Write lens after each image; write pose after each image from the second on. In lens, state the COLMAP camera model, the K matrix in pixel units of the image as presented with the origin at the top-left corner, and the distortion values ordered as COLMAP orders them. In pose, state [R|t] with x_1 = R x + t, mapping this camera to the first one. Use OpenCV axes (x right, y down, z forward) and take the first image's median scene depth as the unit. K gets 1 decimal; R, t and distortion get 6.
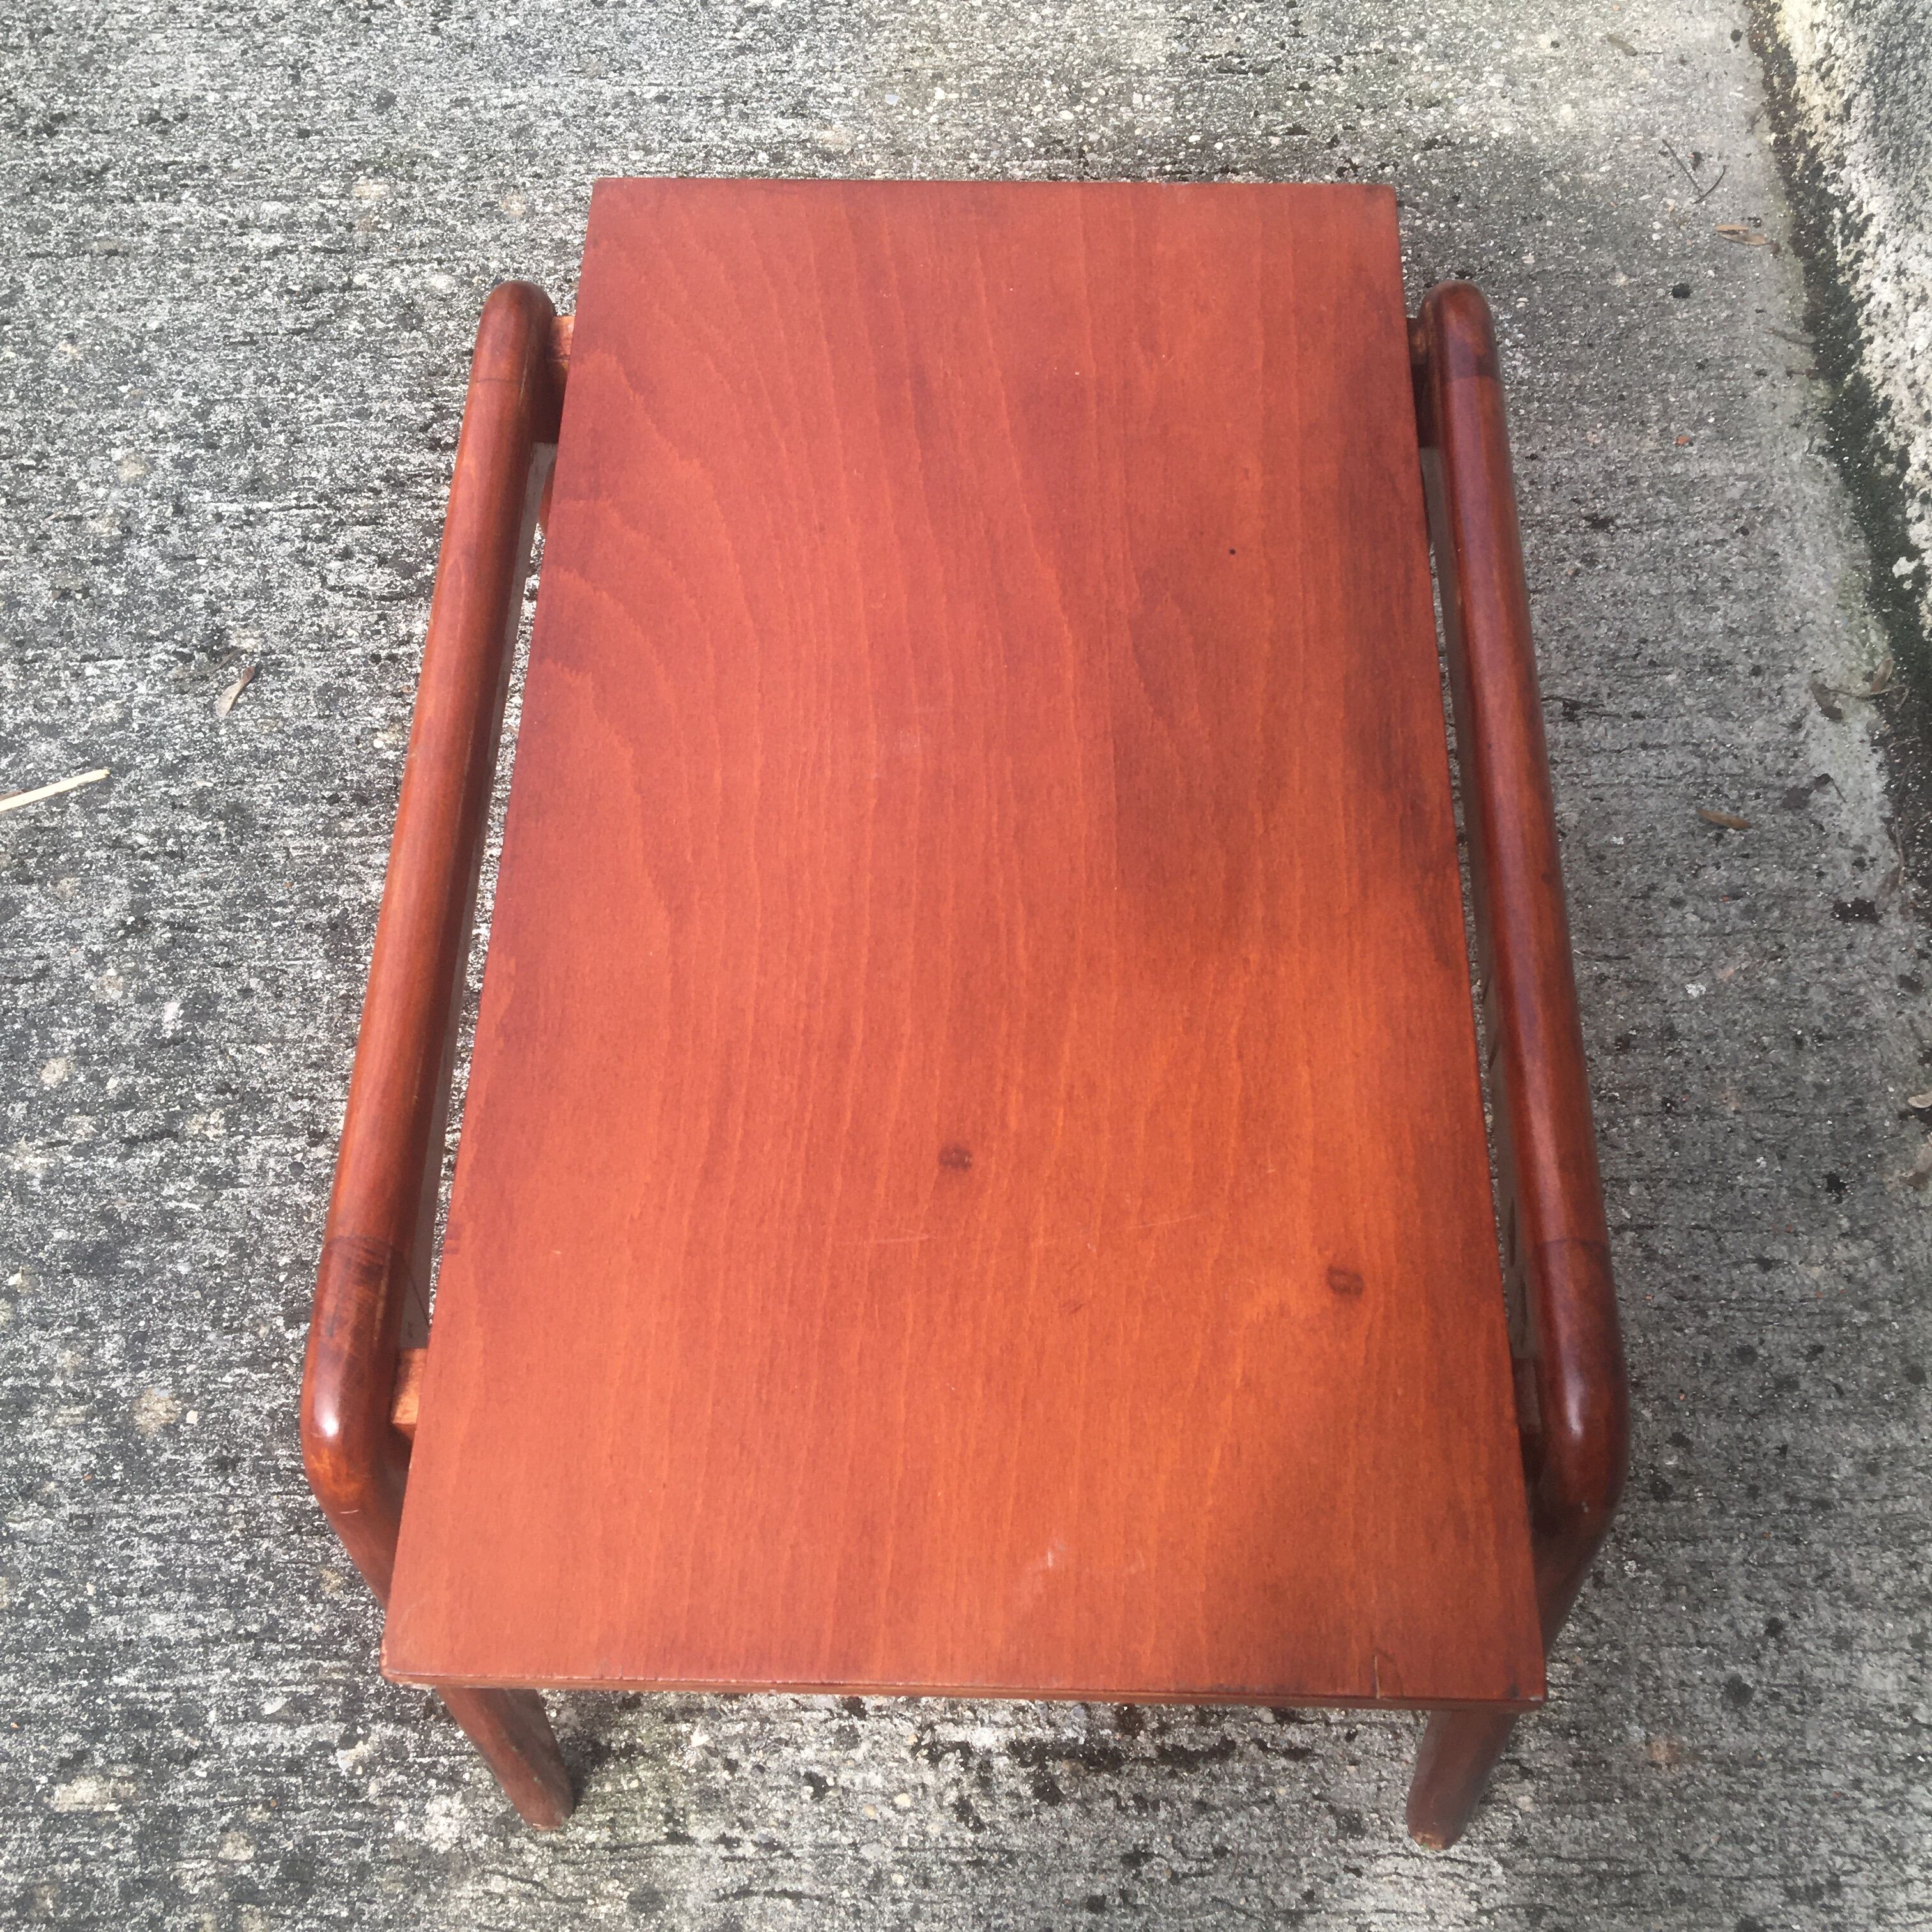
lens RADIAL K [[2114.9, 0, 966.9], [0, 2114.9, 966.0], [0, 0, 1]] dist [0.023494, 0.000000]
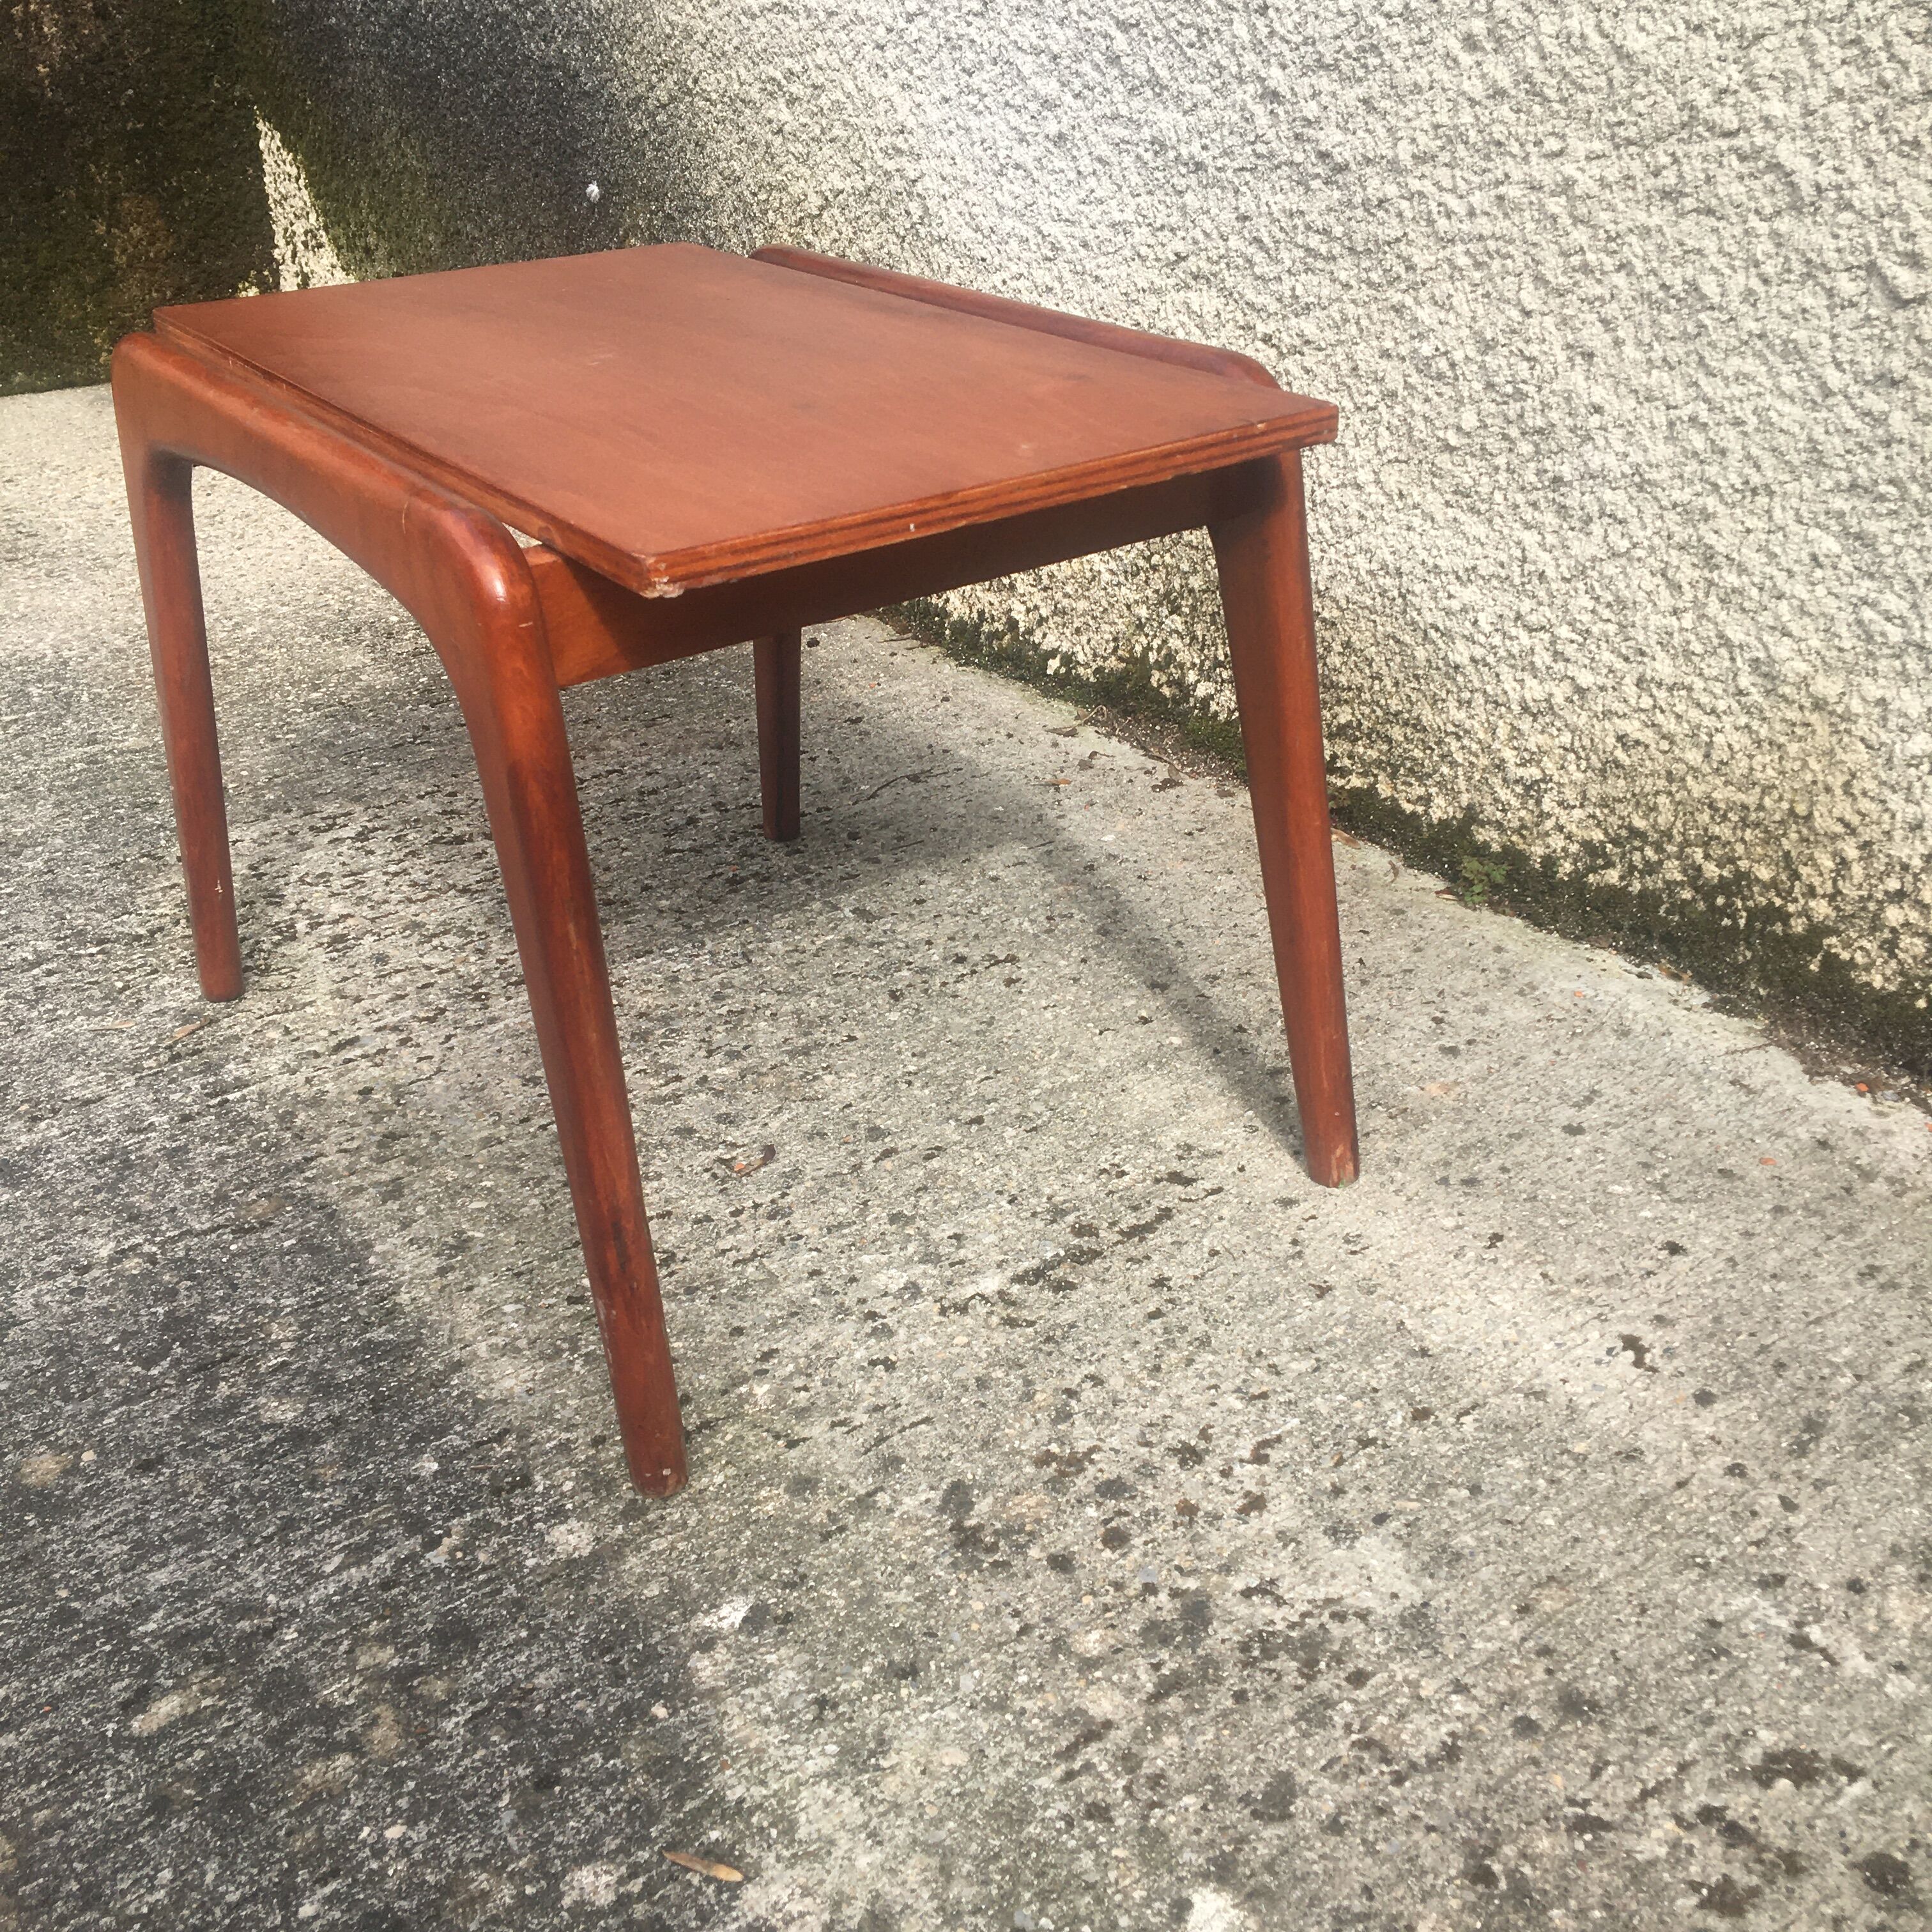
lens RADIAL K [[2114.9, 0, 965.7], [0, 2114.9, 957.2], [0, 0, 1]] dist [0.023494, 0.000000]
pose [[0.813530, -0.279222, 0.510103, -0.501890], [0.519902, 0.742204, -0.422888, 0.686730], [-0.260521, 0.609236, 0.748973, 0.095985]]
